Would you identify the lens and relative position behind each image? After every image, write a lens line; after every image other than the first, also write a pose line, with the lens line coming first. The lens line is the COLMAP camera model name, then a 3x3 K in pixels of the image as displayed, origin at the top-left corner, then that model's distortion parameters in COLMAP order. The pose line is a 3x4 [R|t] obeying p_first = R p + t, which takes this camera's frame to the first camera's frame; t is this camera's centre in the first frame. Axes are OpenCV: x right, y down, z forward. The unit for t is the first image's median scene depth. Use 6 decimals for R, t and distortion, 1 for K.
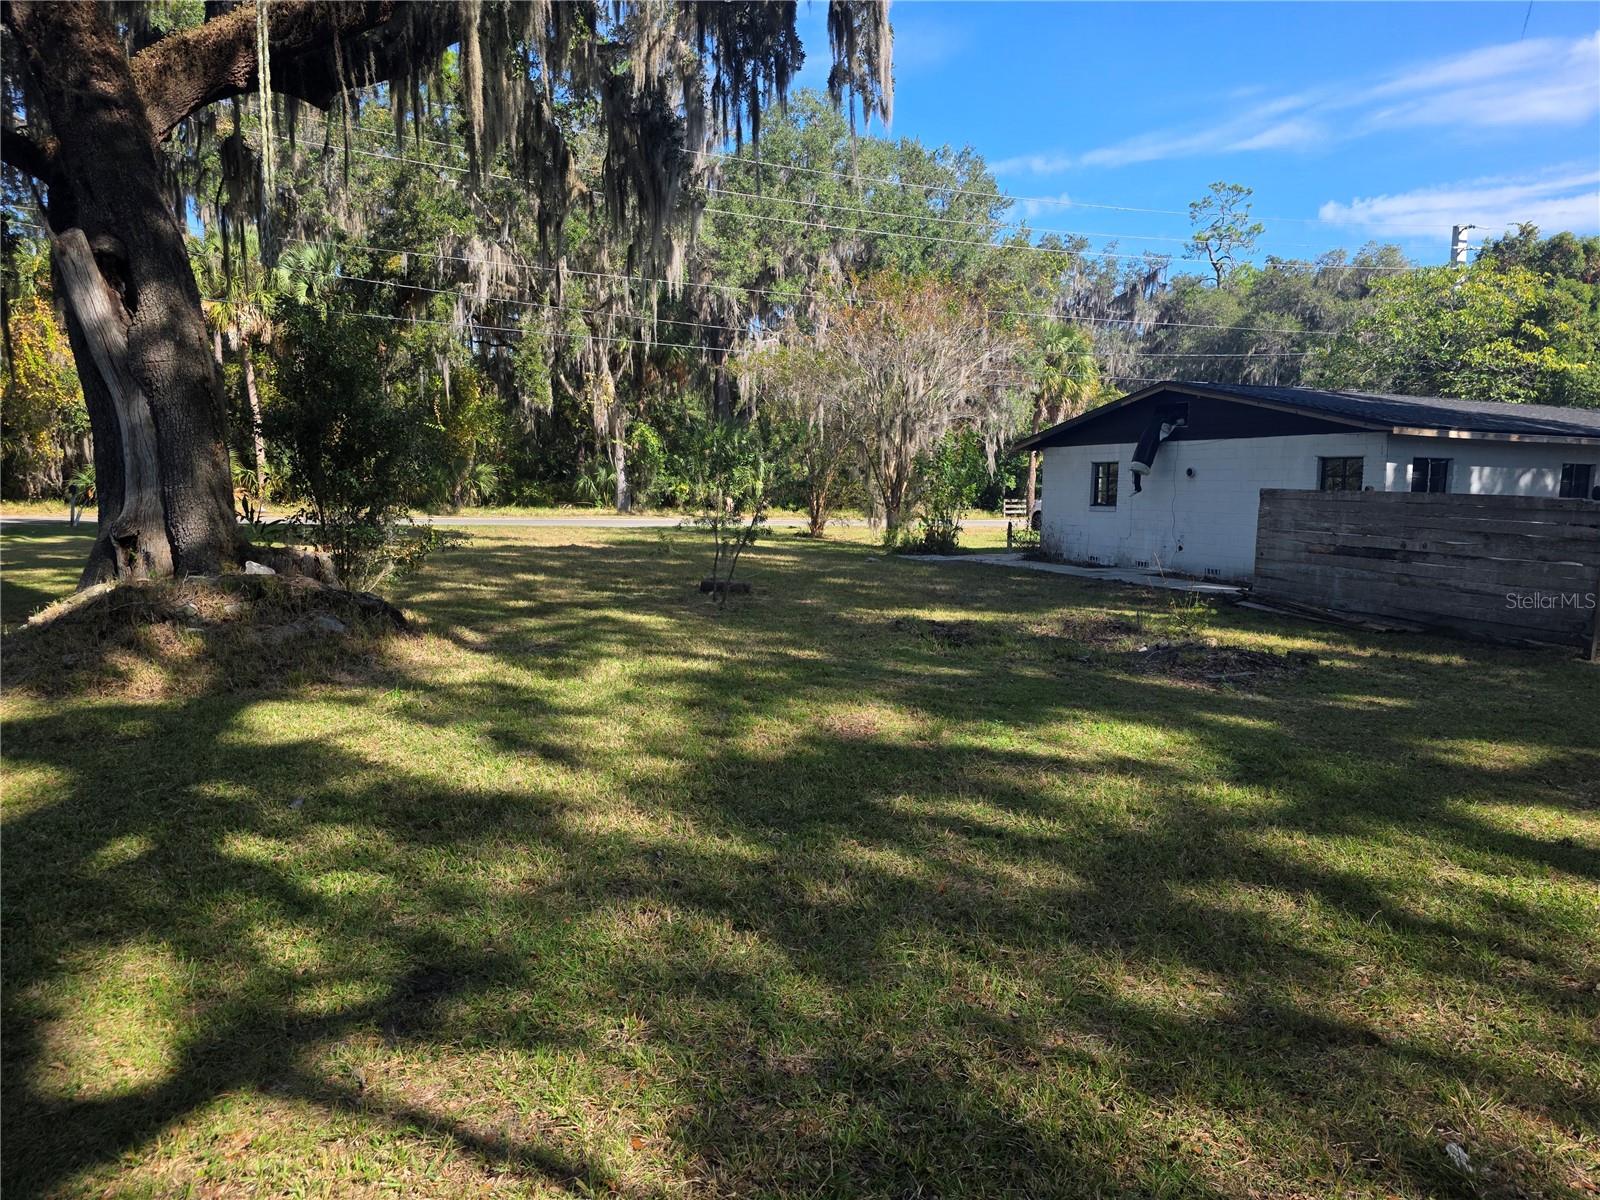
lens RADIAL K [[1057.1, 0, 800.0], [0, 1057.1, 600.0], [0, 0, 1]] dist [0.046508, -0.043856]
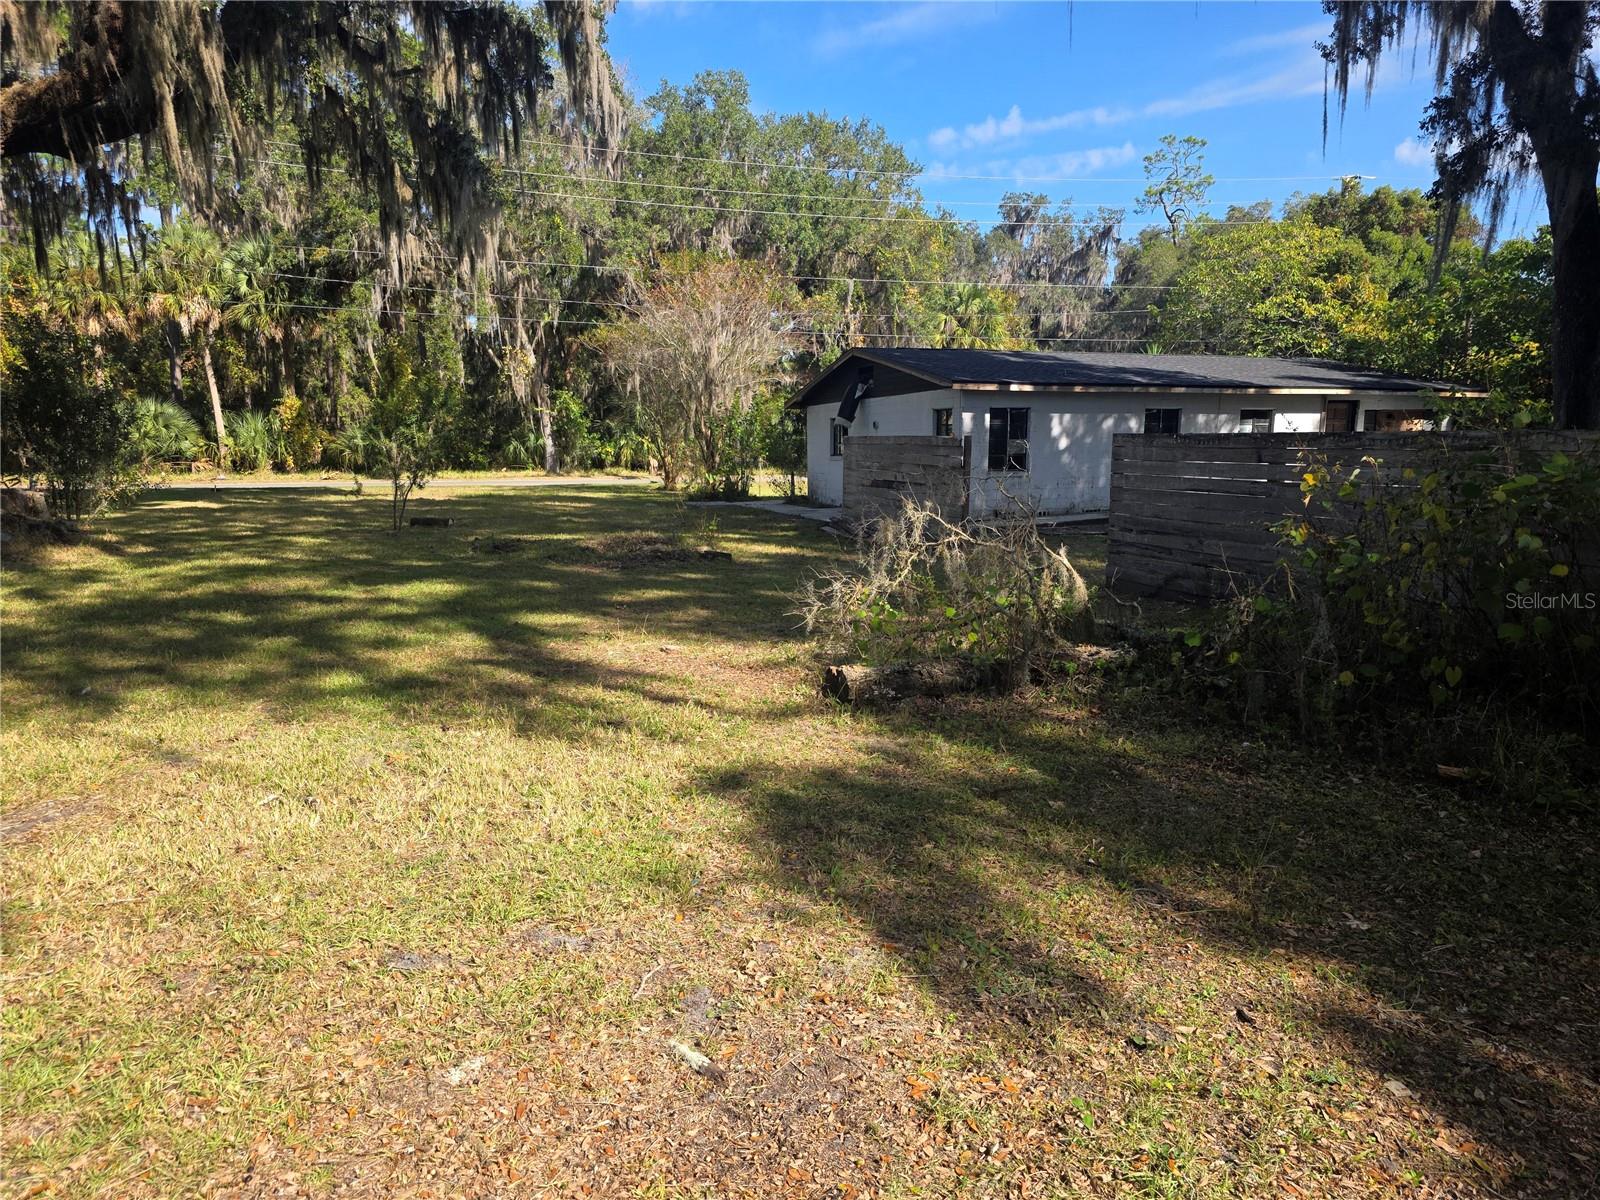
lens RADIAL K [[1055.9, 0, 798.8], [0, 1055.9, 633.8], [0, 0, 1]] dist [0.046372, -0.051285]
pose [[0.997661, -0.010995, -0.067462, 0.197063], [0.015299, 0.997857, 0.063624, 0.021009], [0.066618, -0.064508, 0.995691, -0.114657]]
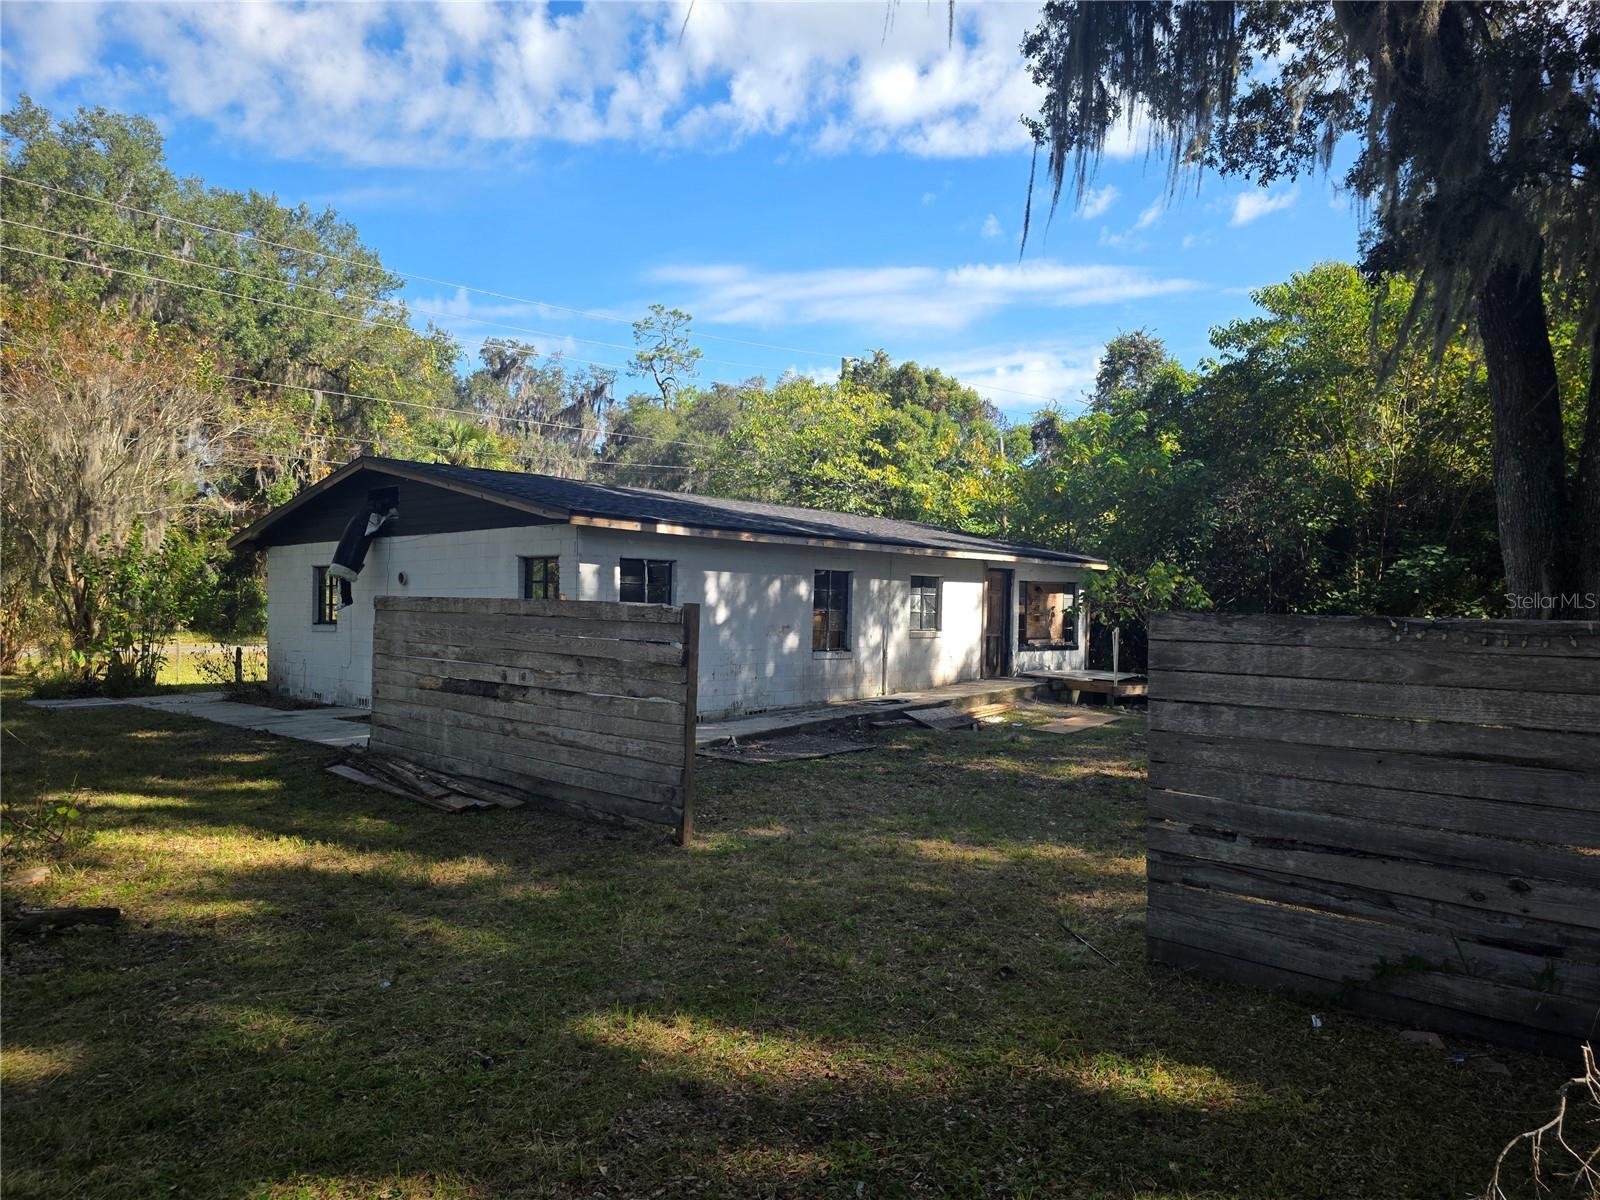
lens RADIAL K [[1069.8, 0, 801.6], [0, 1069.8, 610.8], [0, 0, 1]] dist [0.059143, -0.046778]
pose [[0.907646, -0.006423, 0.419688, 0.165978], [0.049752, 0.994480, -0.092377, -0.007480], [-0.416779, 0.104726, 0.902955, 0.111306]]
